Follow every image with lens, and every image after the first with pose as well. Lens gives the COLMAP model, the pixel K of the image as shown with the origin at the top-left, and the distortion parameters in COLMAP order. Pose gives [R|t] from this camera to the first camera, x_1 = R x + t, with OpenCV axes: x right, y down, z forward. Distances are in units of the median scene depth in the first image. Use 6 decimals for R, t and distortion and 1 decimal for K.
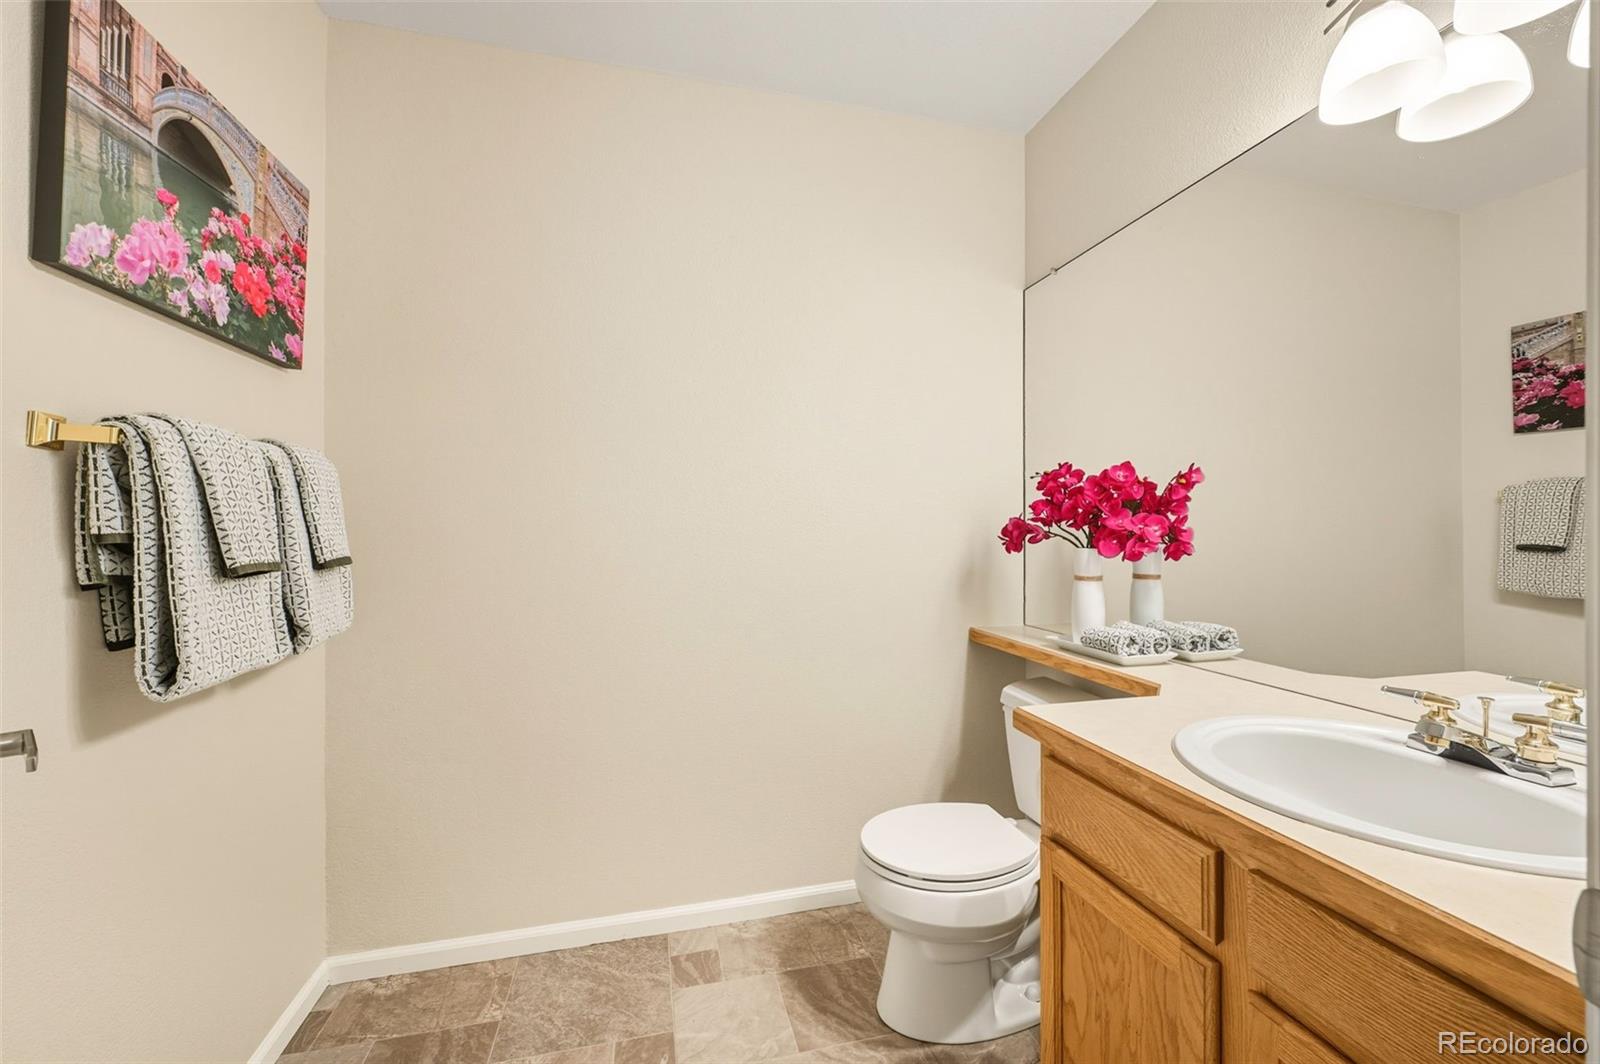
lens RADIAL K [[648.6, 0, 802.3], [0, 648.6, 525.6], [0, 0, 1]] dist [-0.003589, -0.000256]
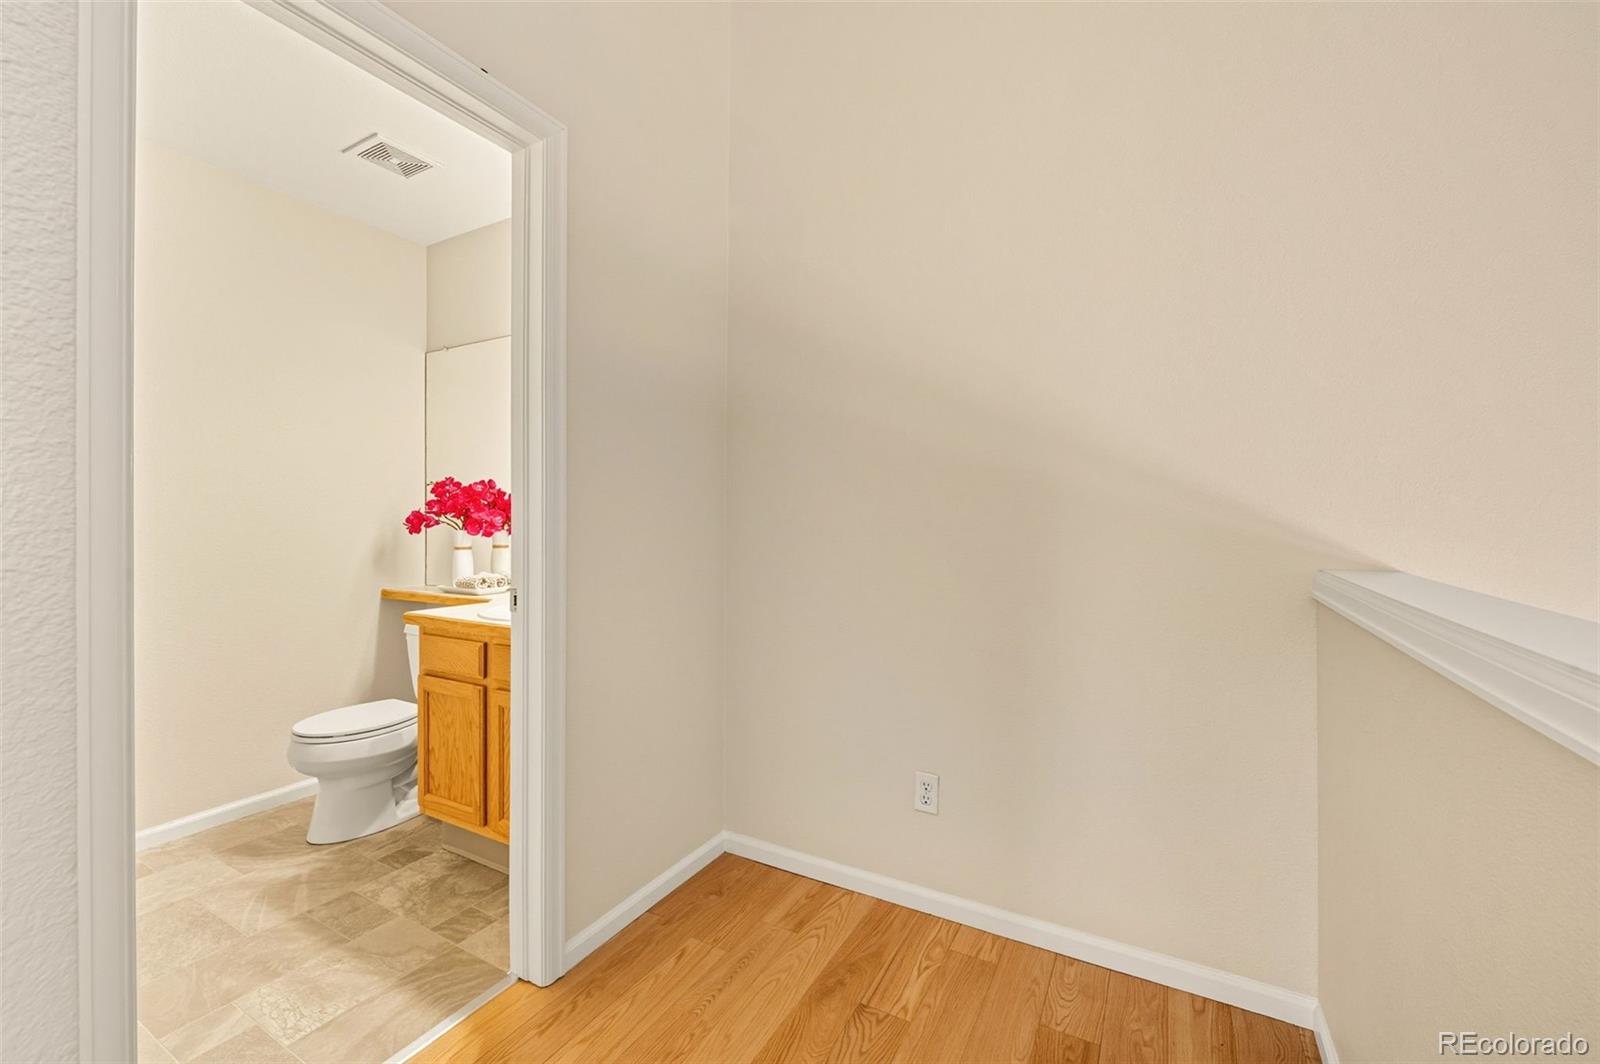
lens RADIAL K [[648.6, 0, 799.9], [0, 648.6, 516.8], [0, 0, 1]] dist [-0.003589, -0.000256]
pose [[0.687985, 0.002718, 0.725720, -0.171085], [-0.005422, 0.999984, 0.001395, -0.006165], [-0.725705, -0.004895, 0.687989, -0.775846]]
